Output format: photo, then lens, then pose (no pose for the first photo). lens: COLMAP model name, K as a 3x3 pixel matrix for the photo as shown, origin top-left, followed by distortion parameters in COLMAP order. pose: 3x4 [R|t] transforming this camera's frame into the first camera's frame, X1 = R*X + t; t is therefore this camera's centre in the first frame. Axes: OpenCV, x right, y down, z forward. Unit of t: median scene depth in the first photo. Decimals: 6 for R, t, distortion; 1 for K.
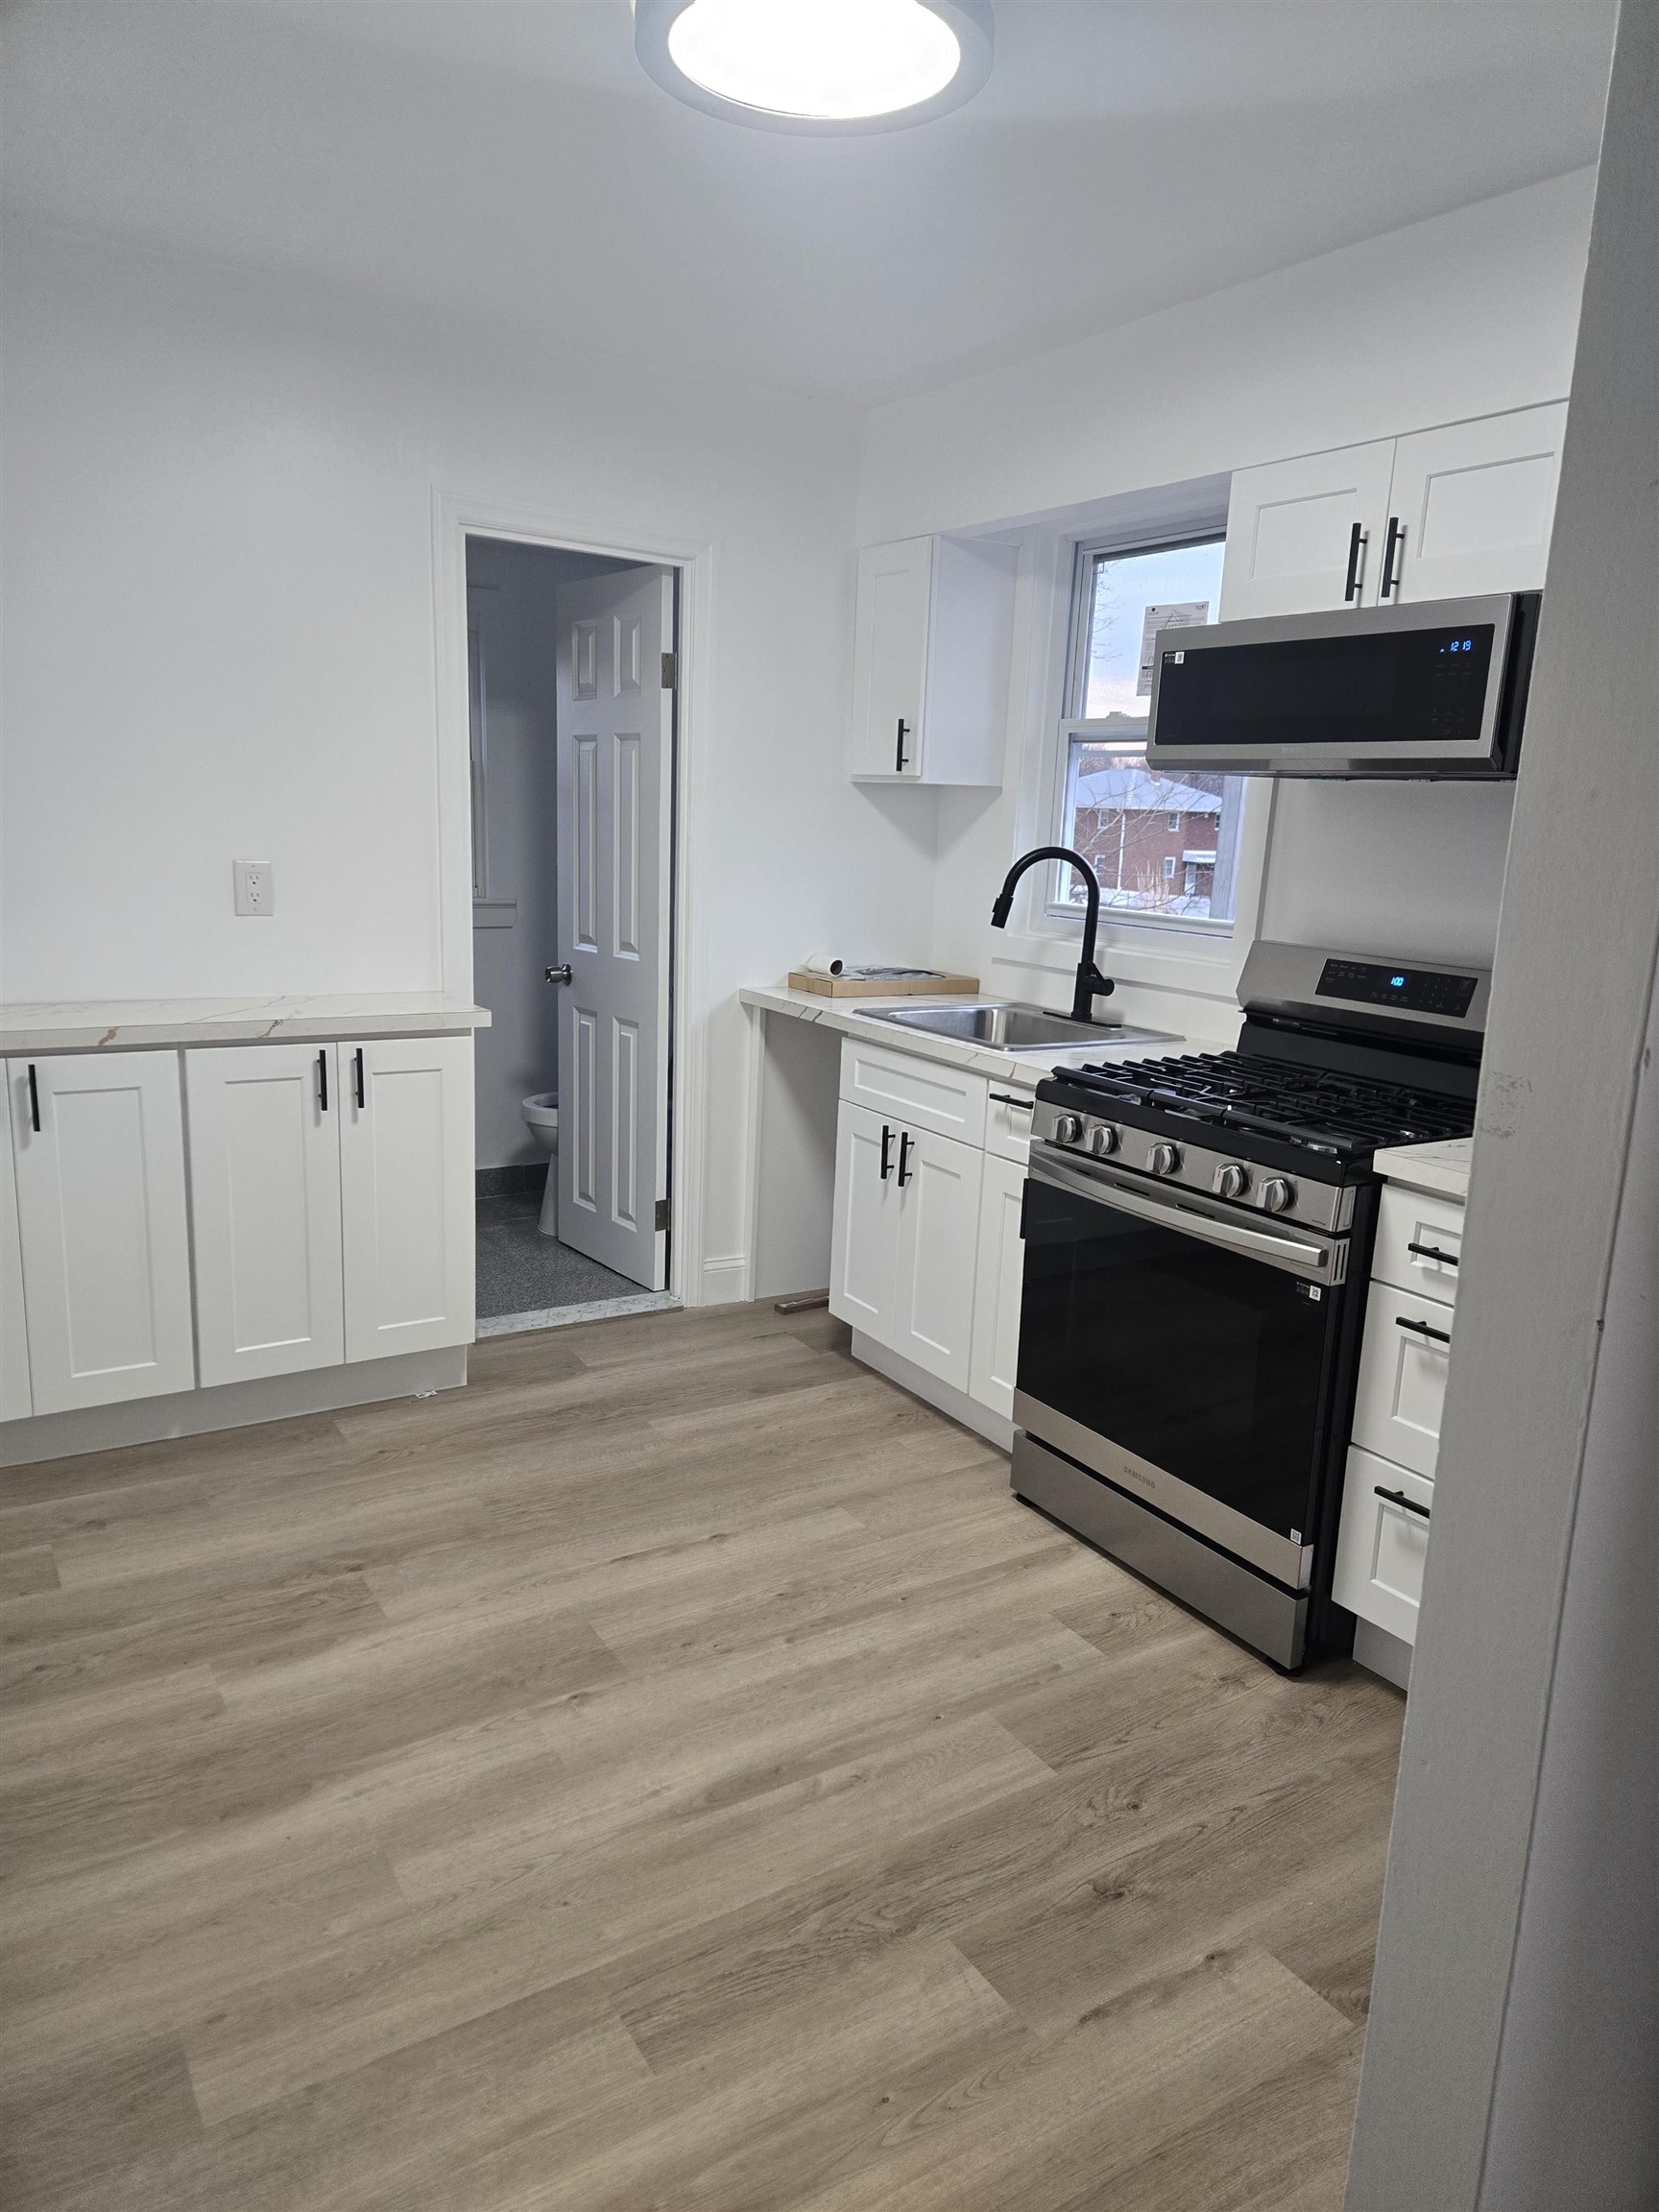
lens RADIAL K [[1482.7, 0, 829.5], [0, 1482.7, 1106.0], [0, 0, 1]] dist [0.072336, -0.055004]
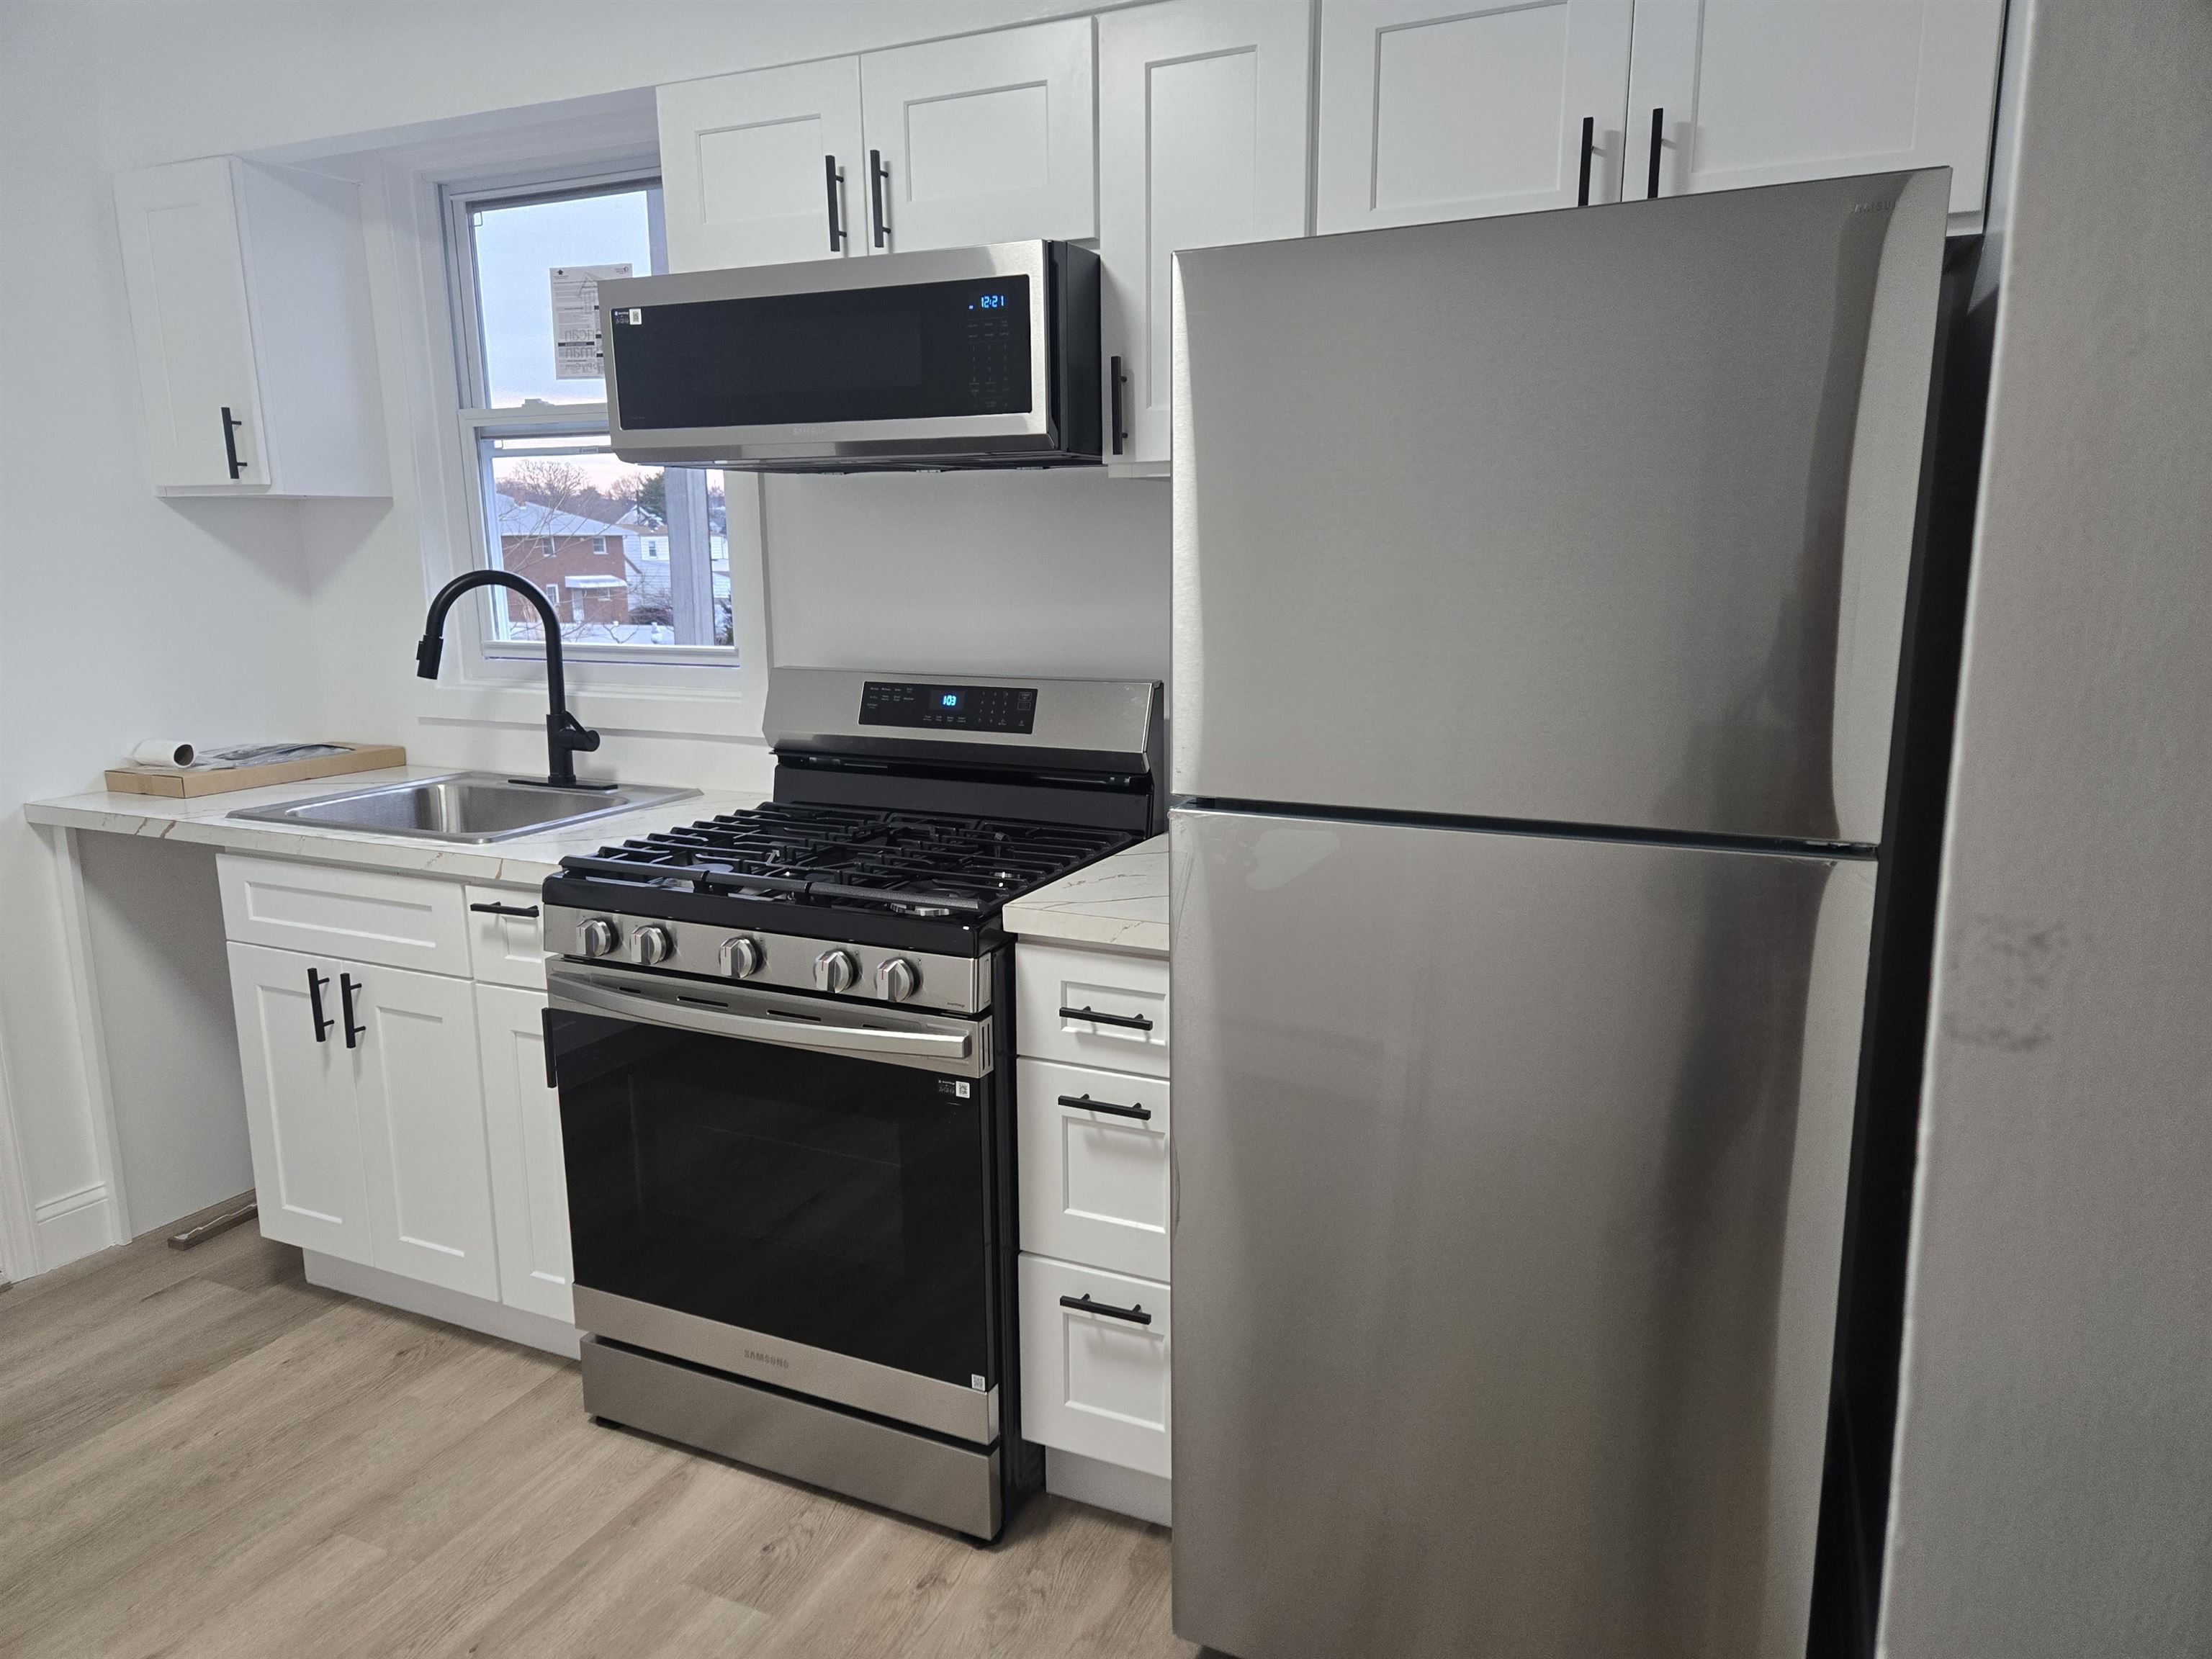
lens RADIAL K [[1499.3, 0, 1102.3], [0, 1499.3, 846.8], [0, 0, 1]] dist [0.075586, -0.061075]
pose [[0.843370, -0.155179, 0.514438, -0.010763], [0.150253, 0.987306, 0.051494, -0.028686], [-0.515899, 0.033867, 0.855980, 0.192548]]
